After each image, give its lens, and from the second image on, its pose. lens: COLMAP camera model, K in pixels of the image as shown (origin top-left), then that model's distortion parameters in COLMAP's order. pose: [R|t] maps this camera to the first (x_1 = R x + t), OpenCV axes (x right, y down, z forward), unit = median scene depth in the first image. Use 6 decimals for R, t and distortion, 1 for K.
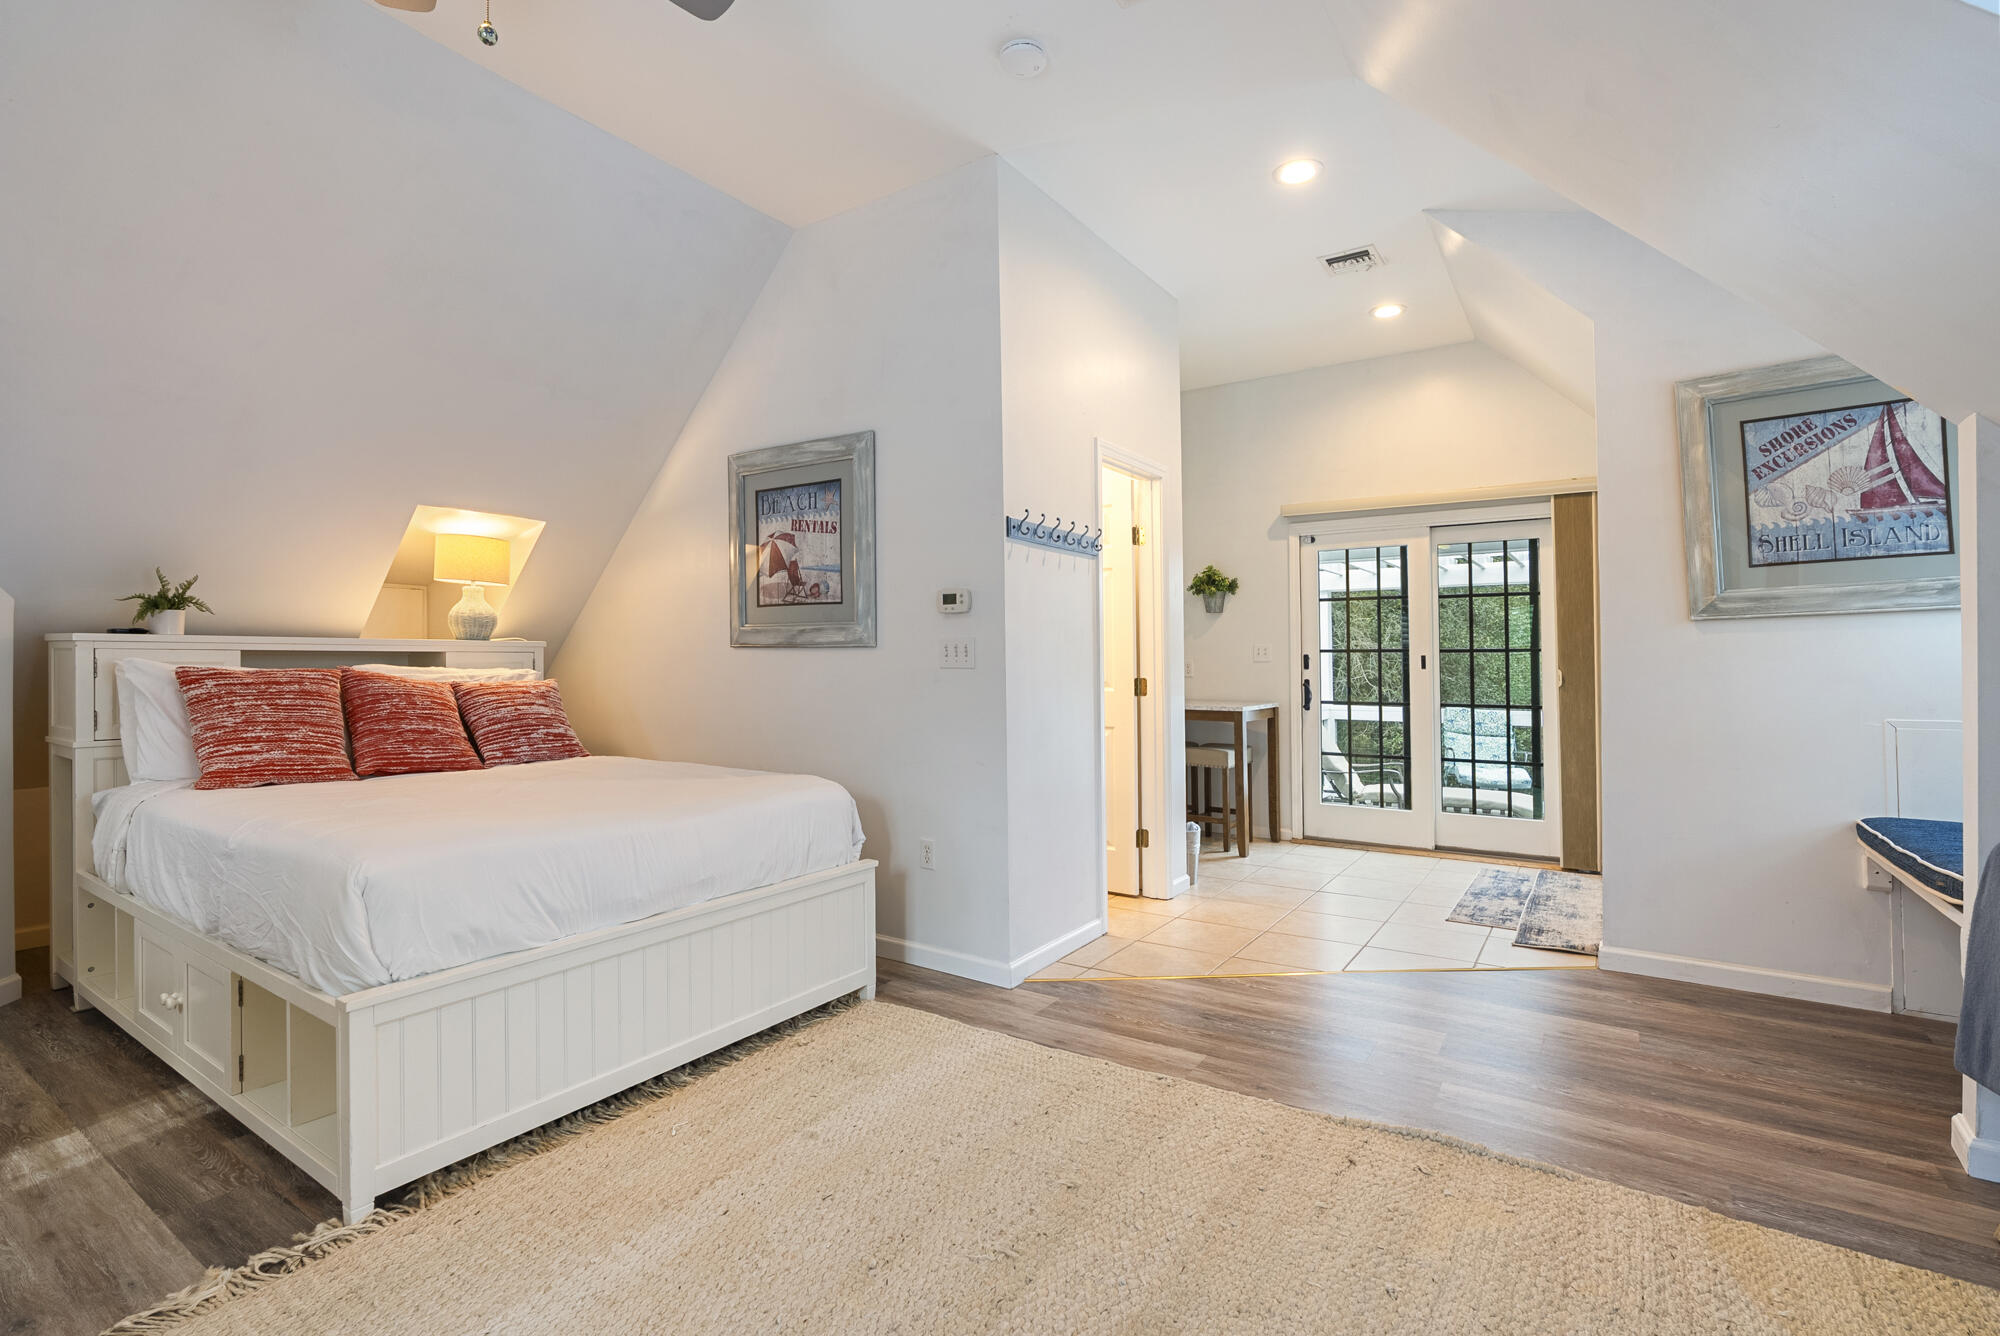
lens RADIAL K [[922.7, 0, 996.0], [0, 922.7, 652.2], [0, 0, 1]] dist [-0.004677, 0.000075]
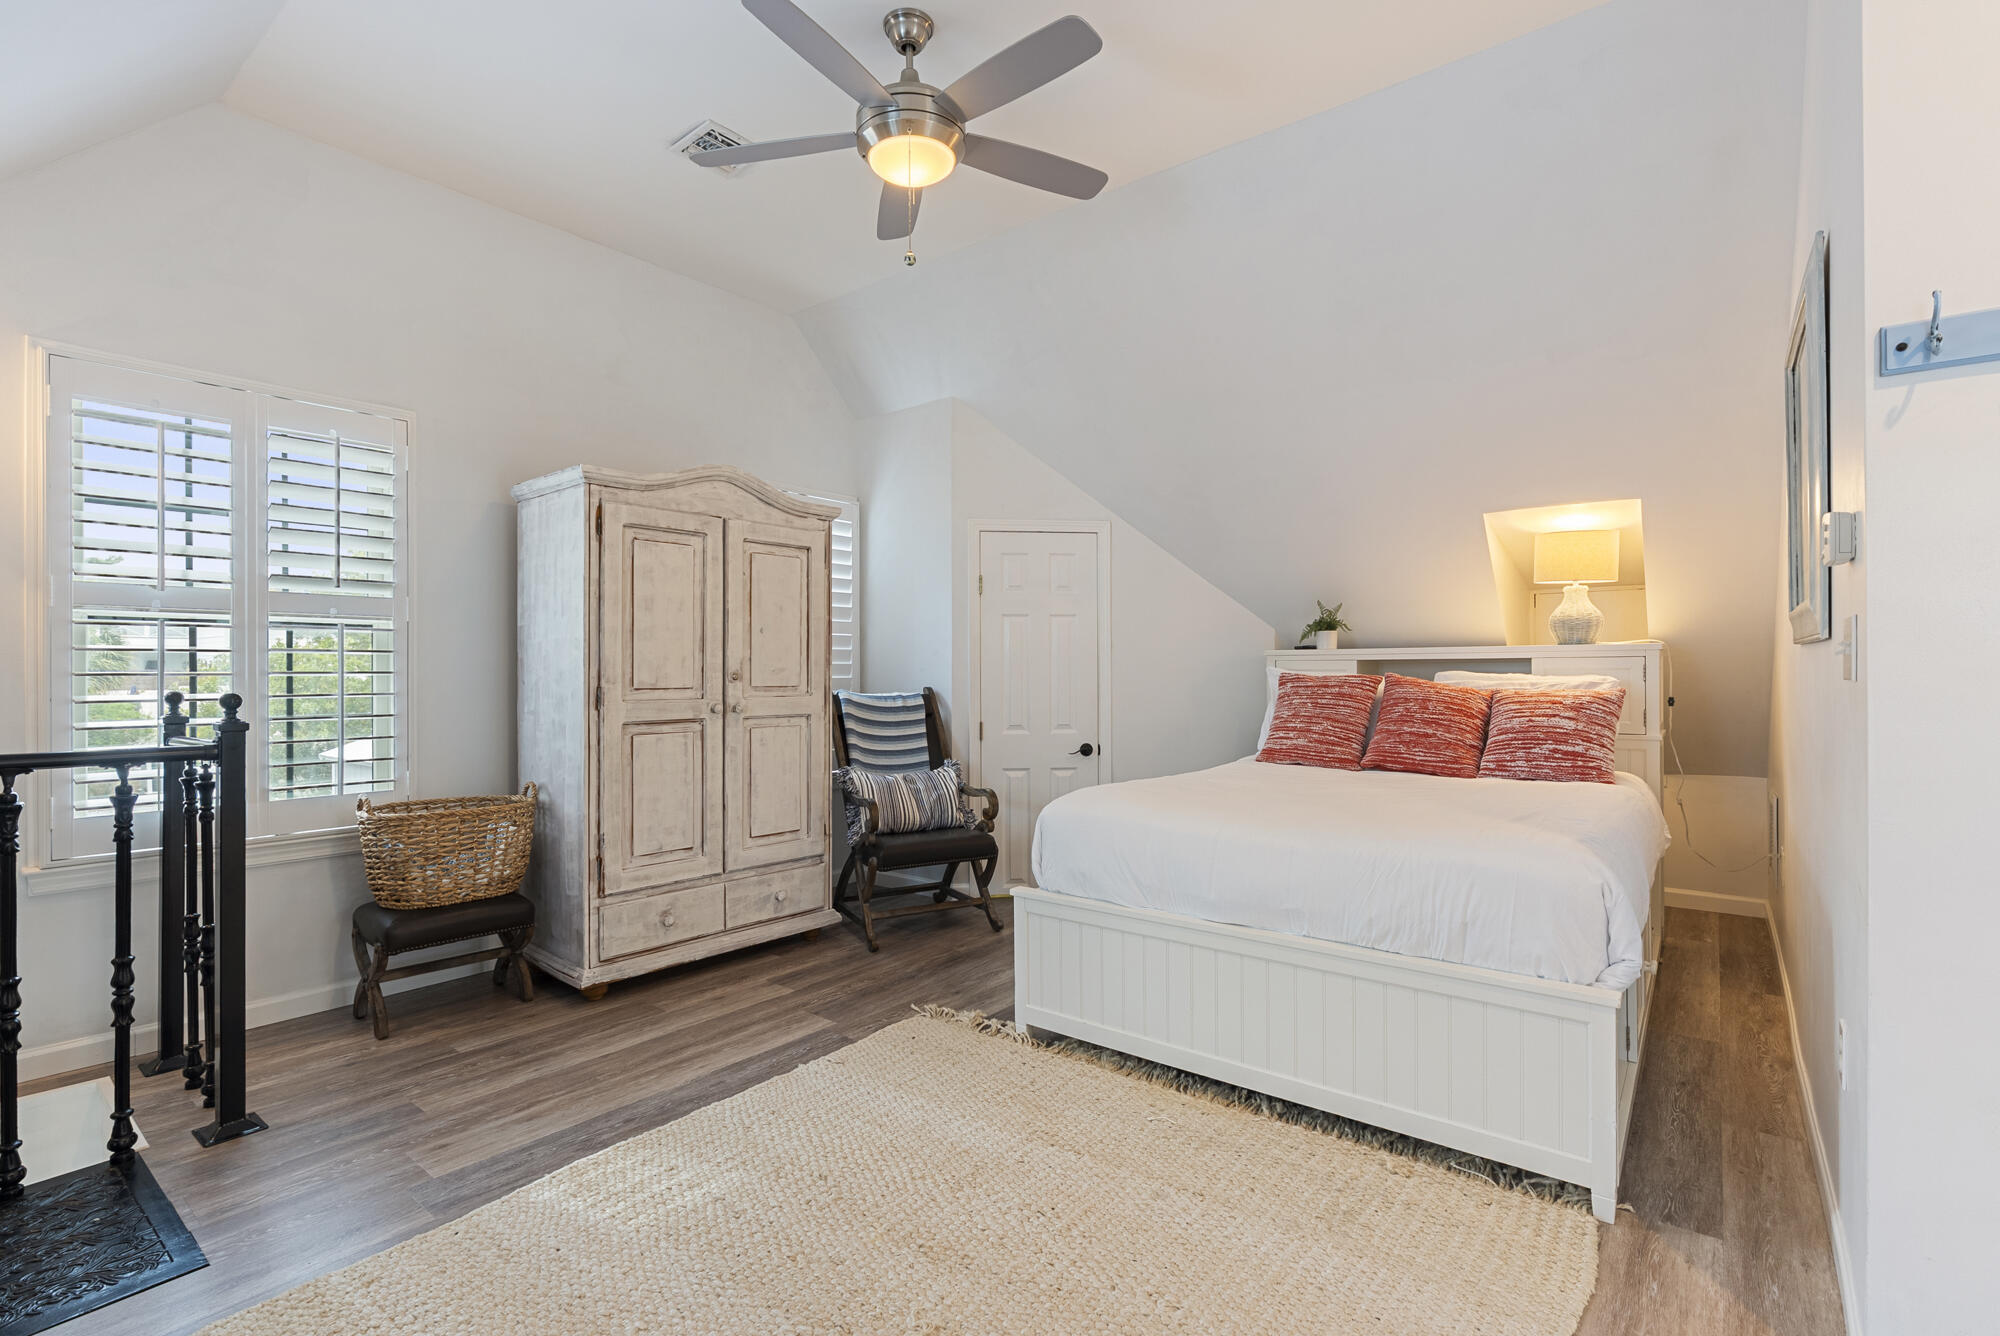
lens RADIAL K [[913.3, 0, 1000.0], [0, 913.3, 668.0], [0, 0, 1]] dist [-0.003260, 0.000709]
pose [[-0.083031, -0.003137, -0.996542, 0.589295], [0.015820, 0.999865, -0.004466, 0.008542], [0.996421, -0.016136, -0.082970, 0.776874]]
